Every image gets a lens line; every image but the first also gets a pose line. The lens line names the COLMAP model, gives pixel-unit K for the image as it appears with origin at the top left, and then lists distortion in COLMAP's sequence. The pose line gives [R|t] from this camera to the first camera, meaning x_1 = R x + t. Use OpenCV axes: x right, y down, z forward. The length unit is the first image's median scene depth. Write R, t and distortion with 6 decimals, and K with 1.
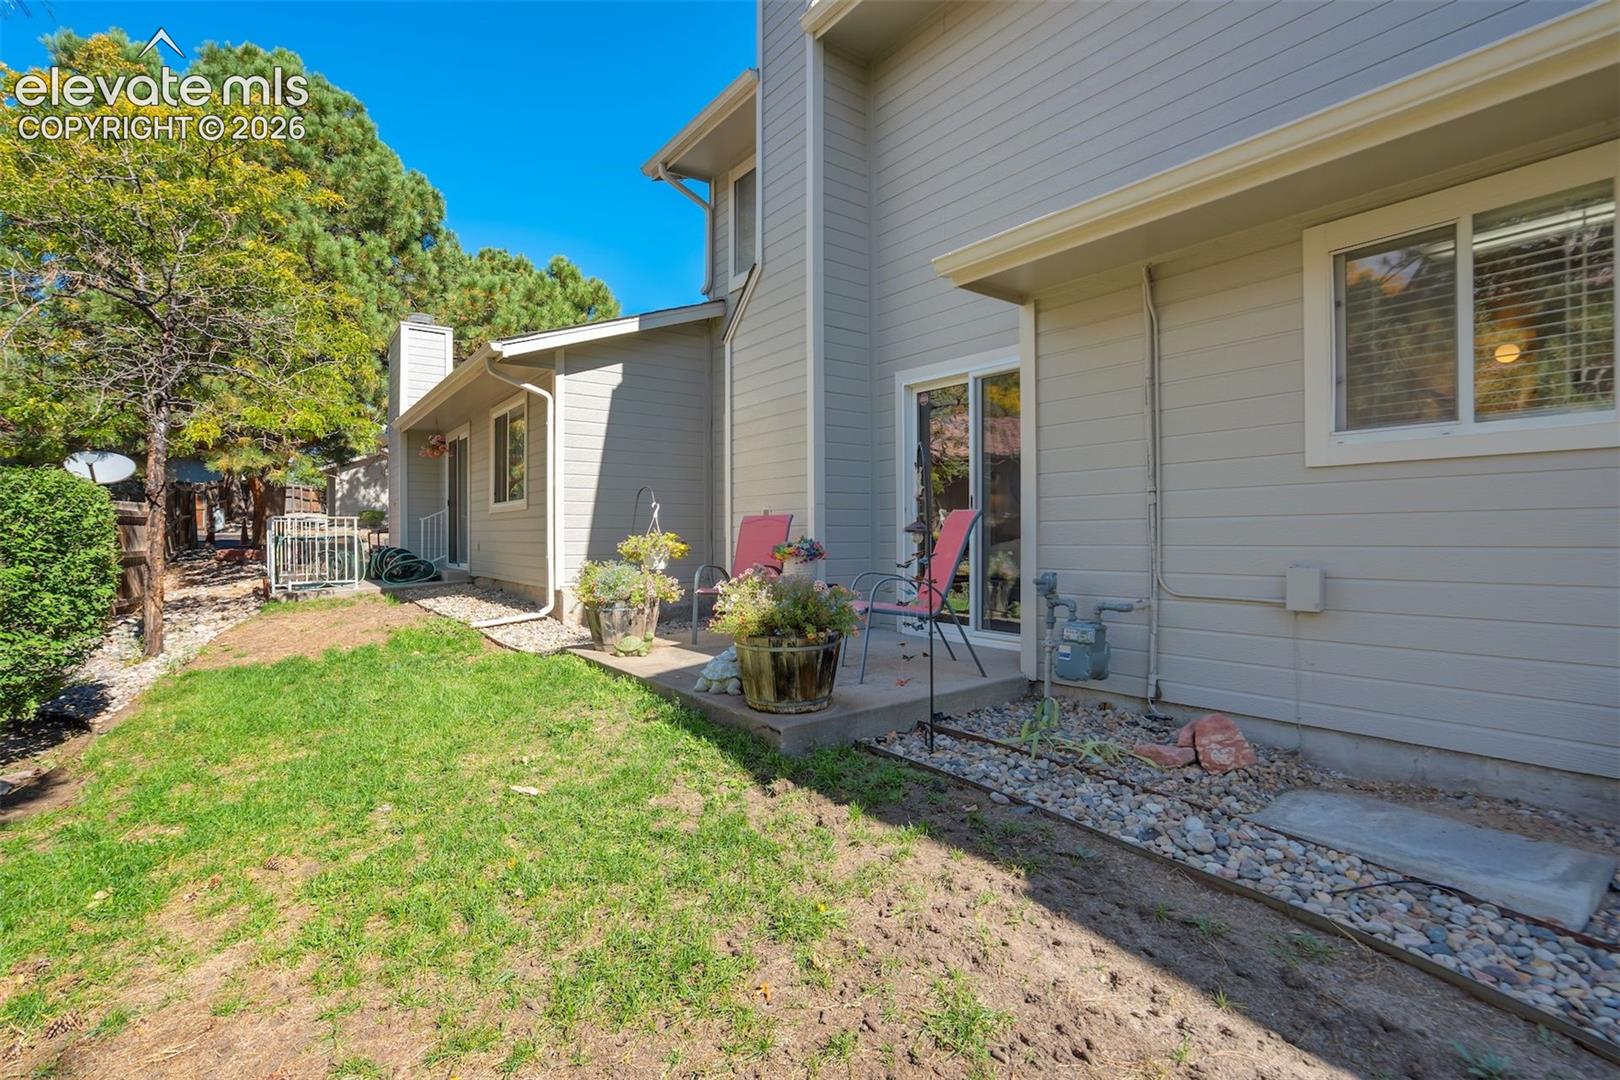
lens RADIAL K [[755.9, 0, 804.1], [0, 755.9, 556.5], [0, 0, 1]] dist [-0.052298, 0.023857]
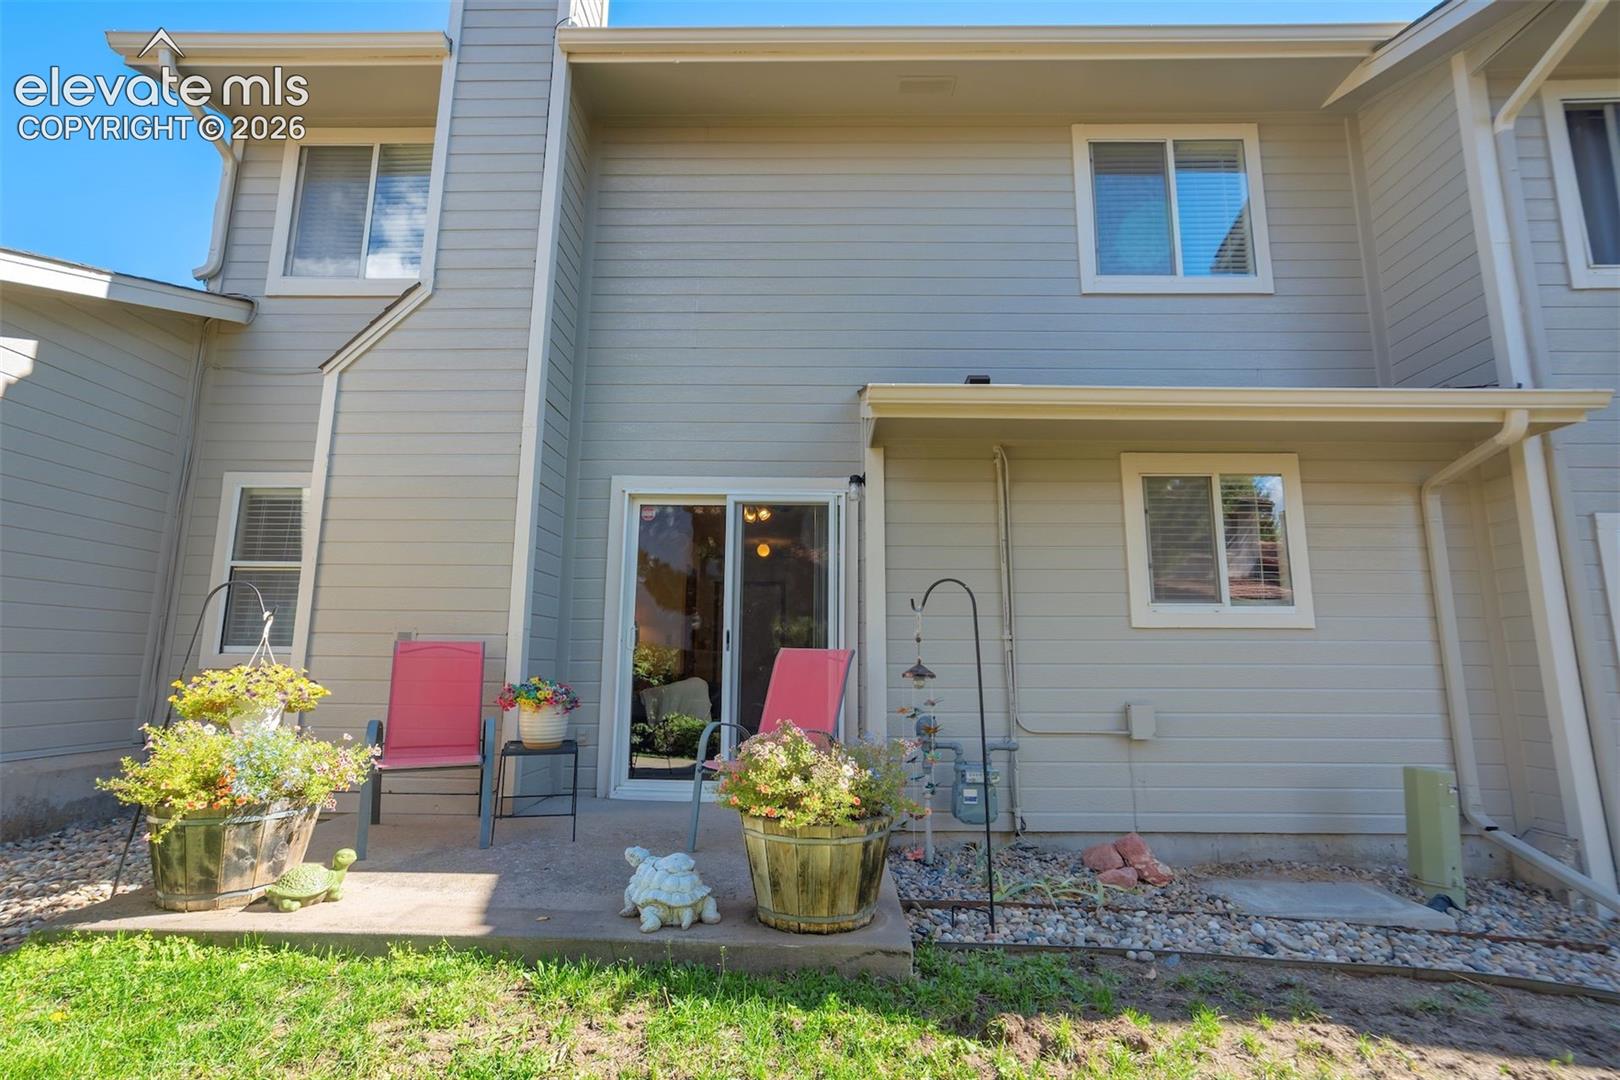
lens RADIAL K [[781.1, 0, 810.0], [0, 781.1, 540.0], [0, 0, 1]] dist [-0.039133, 0.033714]
pose [[0.610565, 0.138871, 0.779695, -0.673973], [0.010405, 0.983015, -0.183232, -0.022726], [-0.791898, 0.119988, 0.598750, 0.528977]]
